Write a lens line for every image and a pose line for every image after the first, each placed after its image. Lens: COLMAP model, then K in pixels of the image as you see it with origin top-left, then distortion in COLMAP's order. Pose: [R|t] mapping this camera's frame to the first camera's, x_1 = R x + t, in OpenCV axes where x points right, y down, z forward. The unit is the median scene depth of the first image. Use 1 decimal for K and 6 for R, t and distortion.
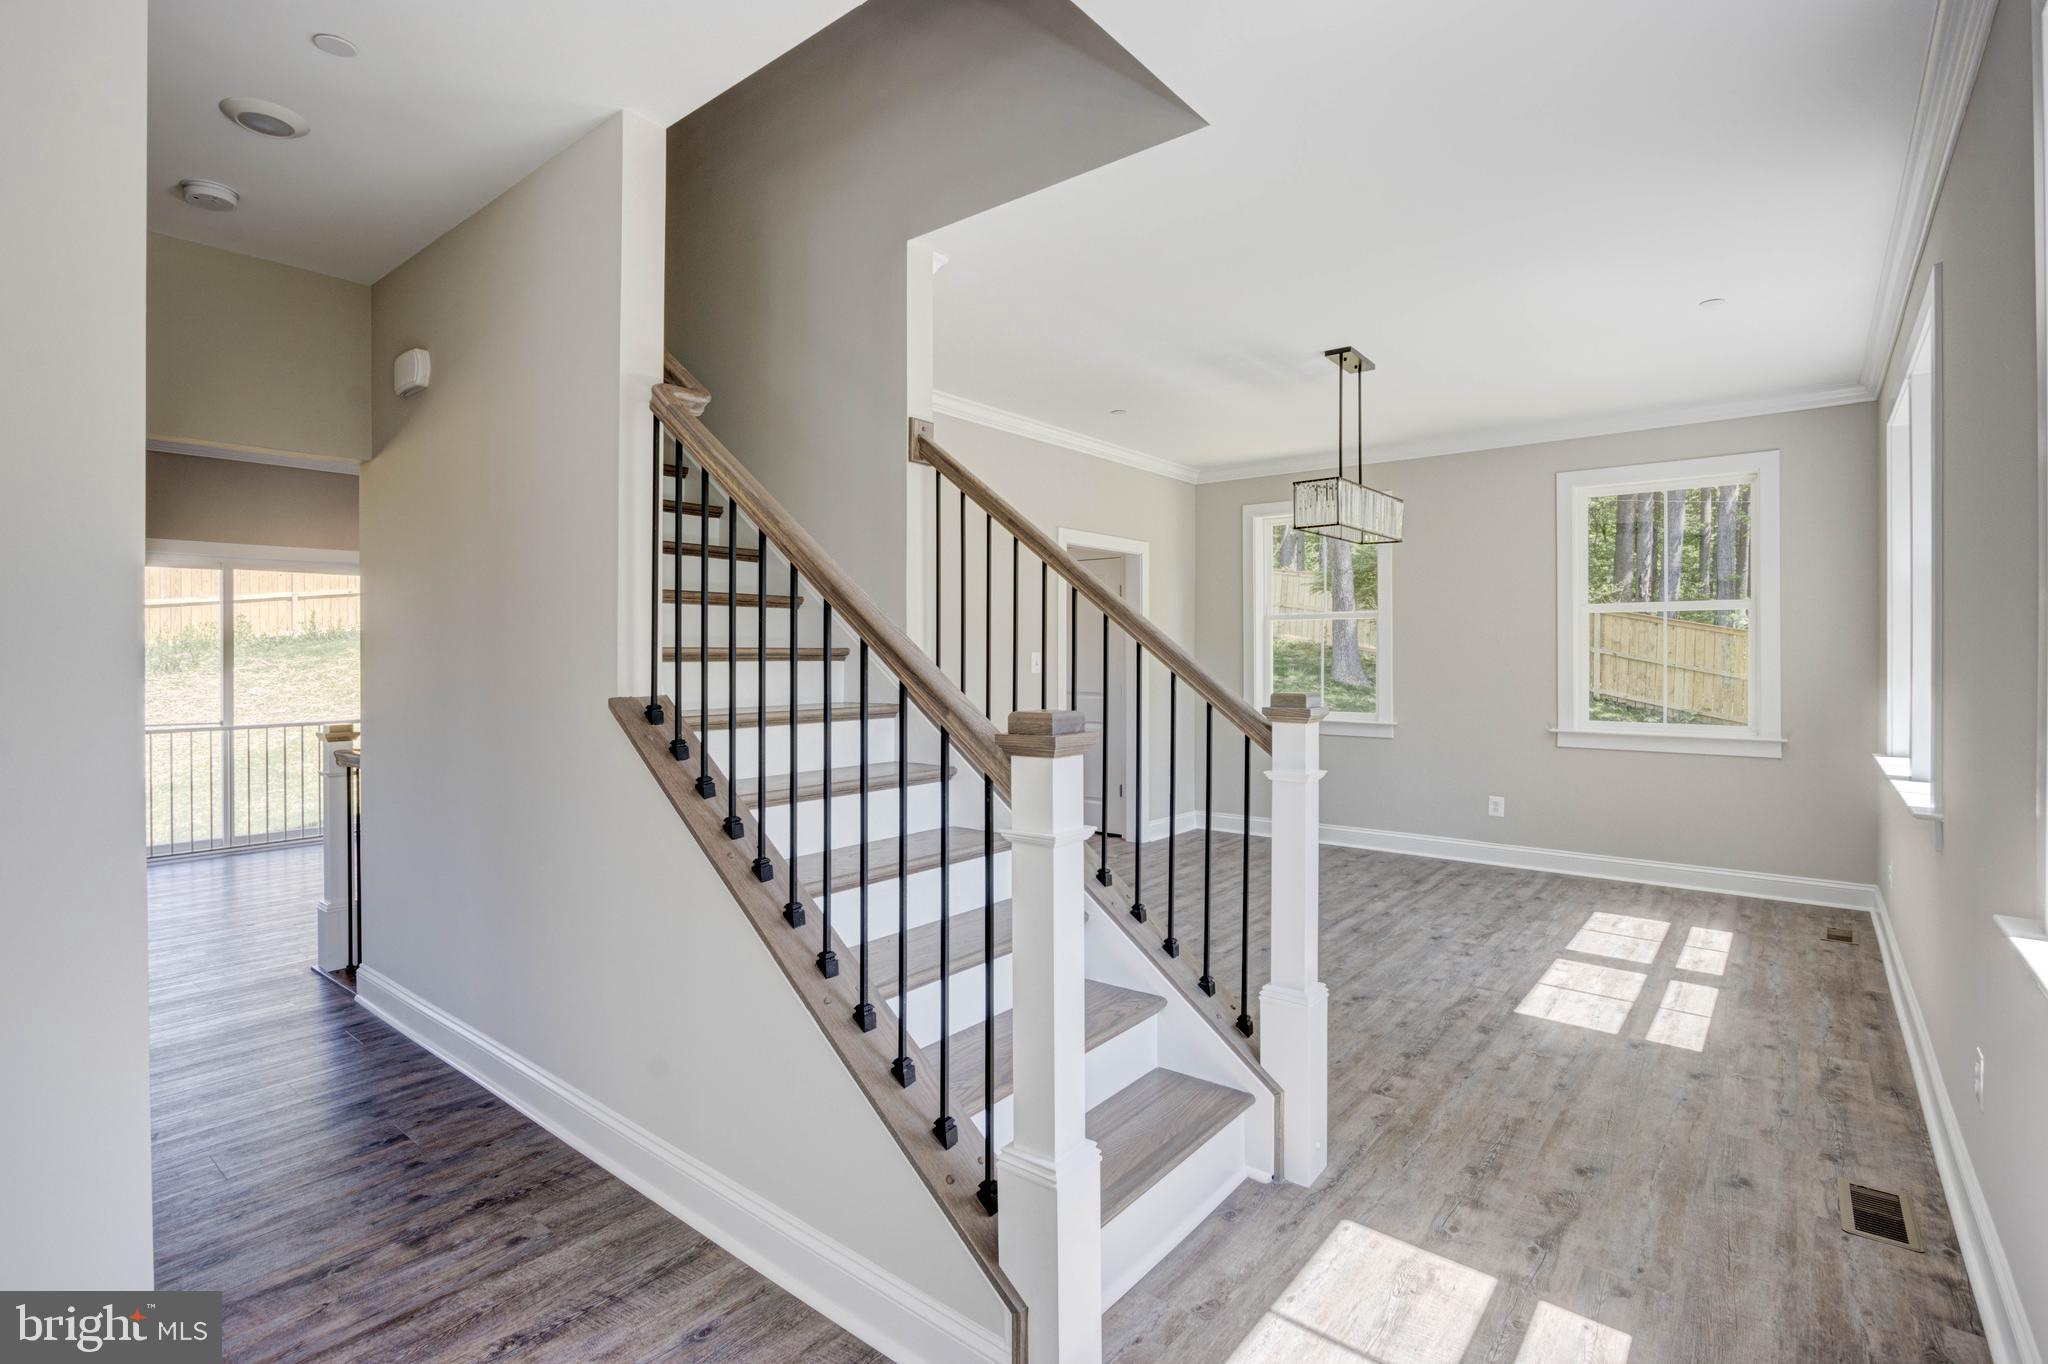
lens RADIAL K [[974.3, 0, 995.5], [0, 974.3, 664.2], [0, 0, 1]] dist [-0.017724, 0.002246]
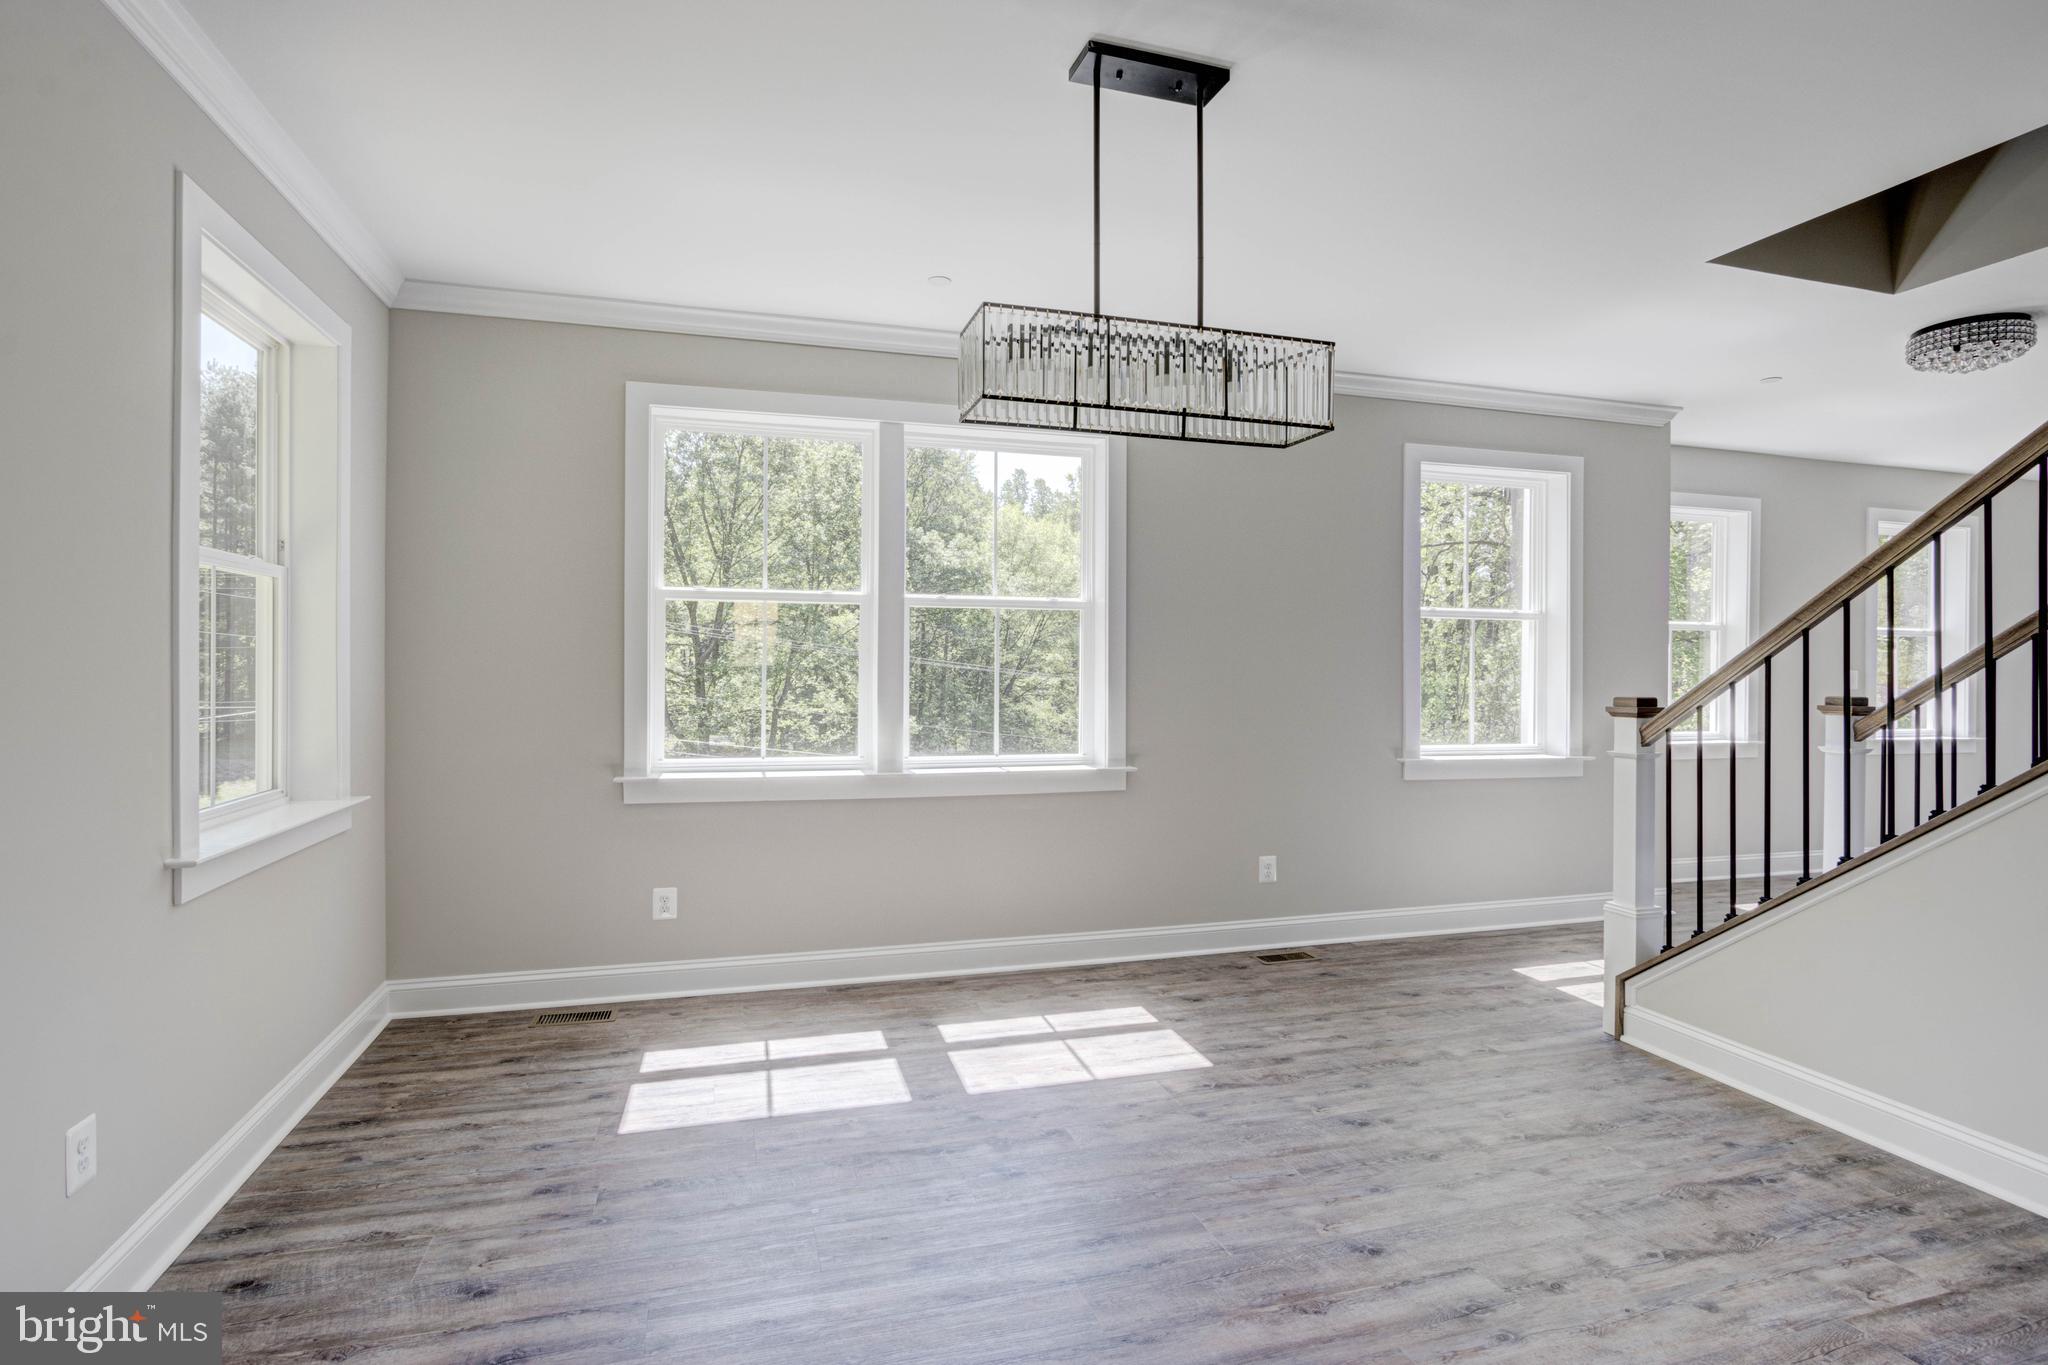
lens RADIAL K [[974.3, 0, 1015.6], [0, 974.3, 671.8], [0, 0, 1]] dist [-0.017724, 0.002246]
pose [[-0.830405, -0.006539, 0.557122, 0.154867], [-0.000357, 0.999937, 0.011203, -0.004821], [-0.557161, 0.009104, -0.830355, 1.473641]]
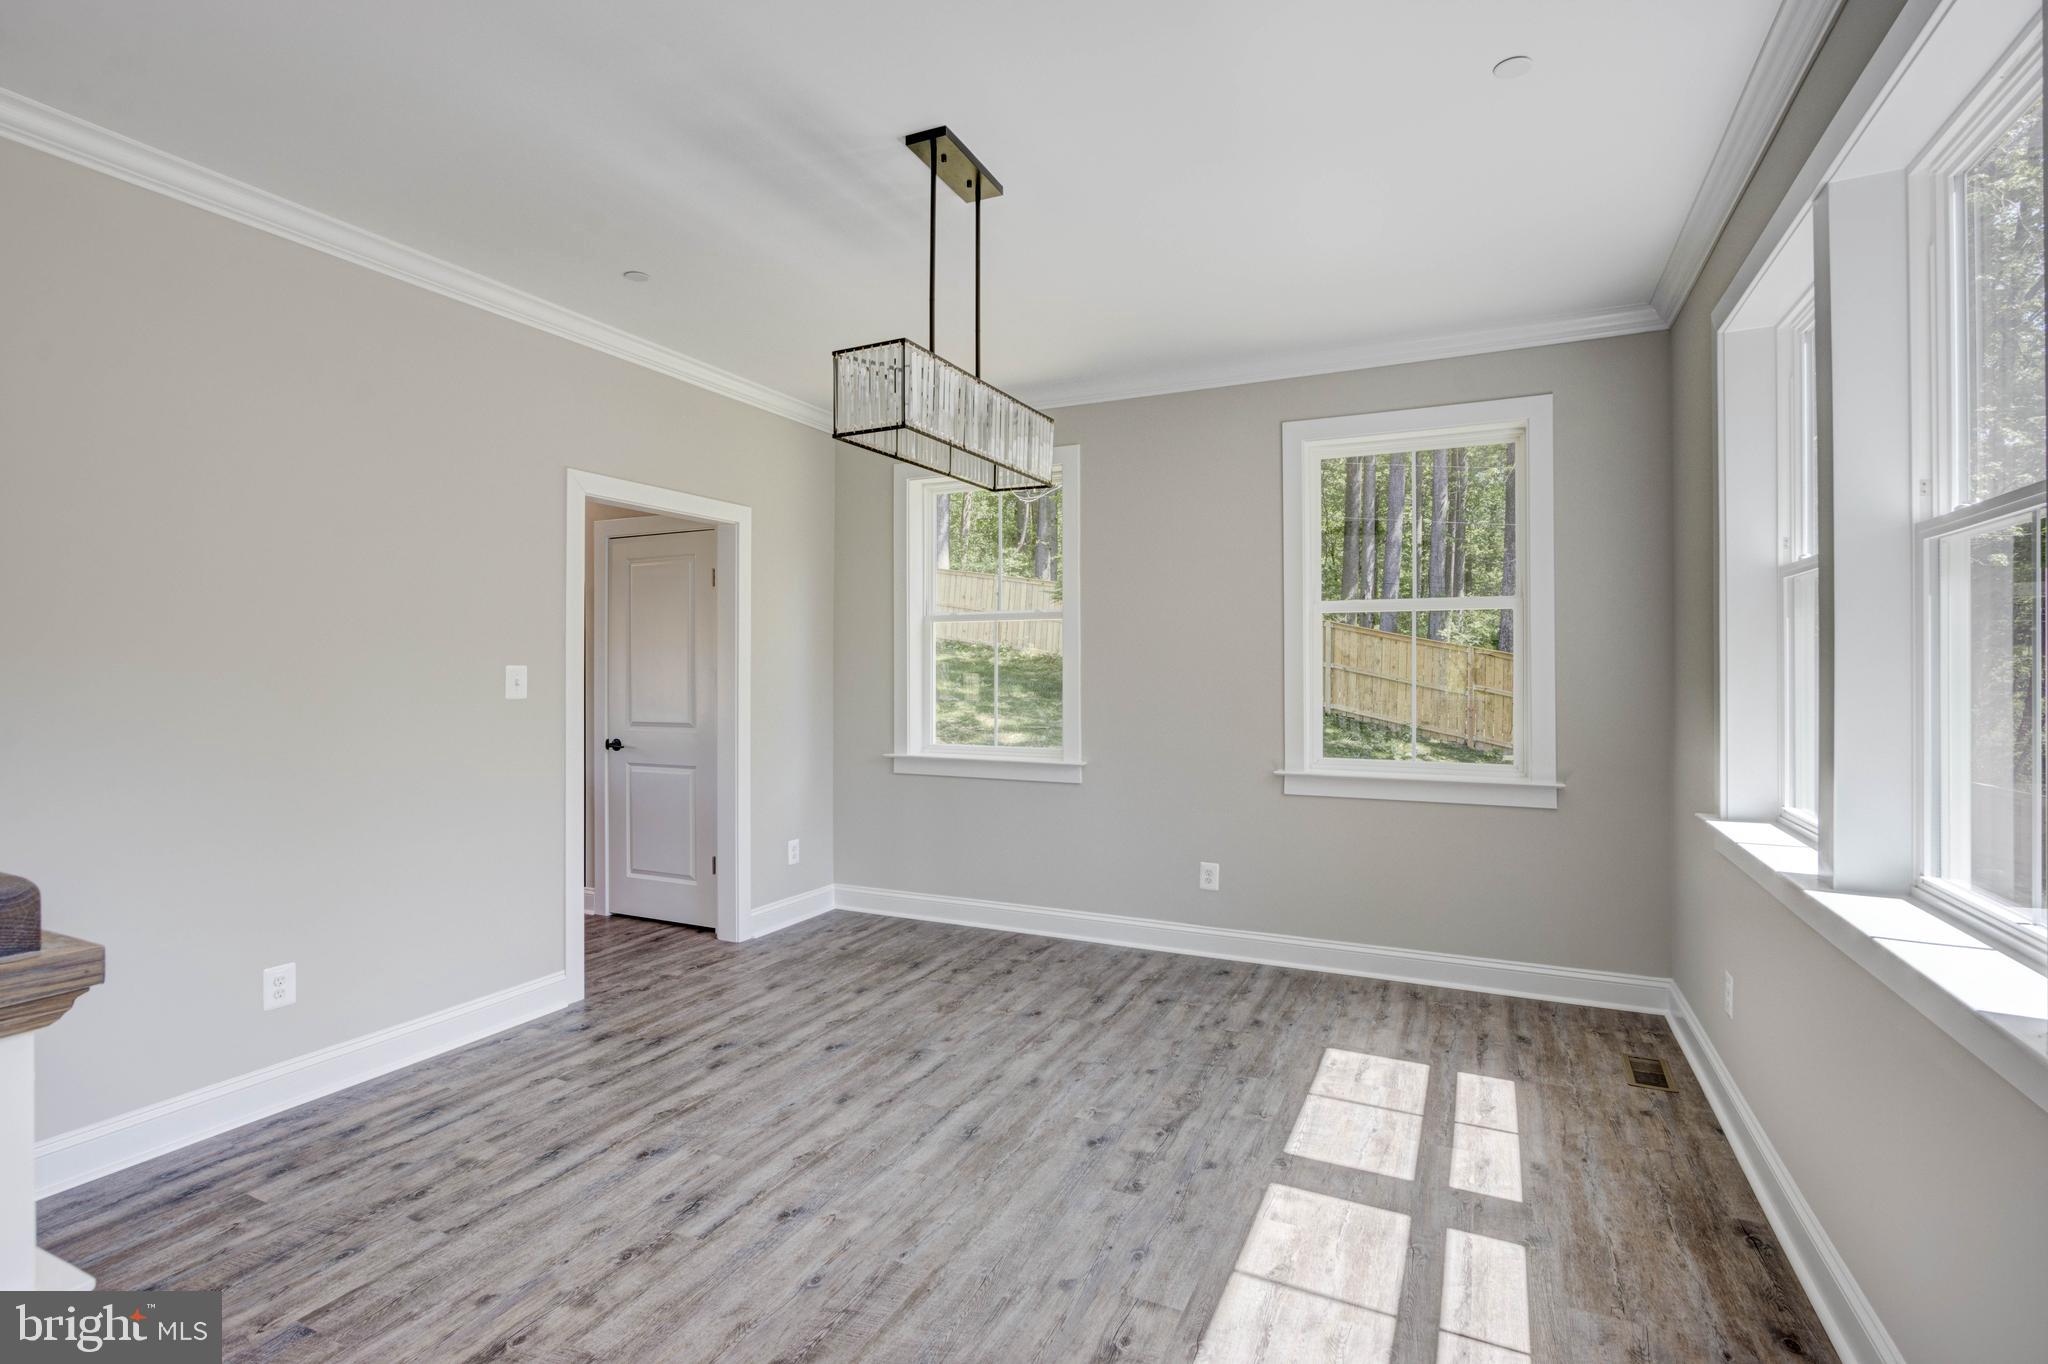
lens RADIAL K [[974.3, 0, 1016.8], [0, 974.3, 678.4], [0, 0, 1]] dist [-0.017724, 0.002246]
pose [[0.969603, -0.001081, 0.244681, 0.266173], [0.000891, 0.999999, 0.000891, -0.005272], [-0.244682, -0.000646, 0.969603, 0.438201]]
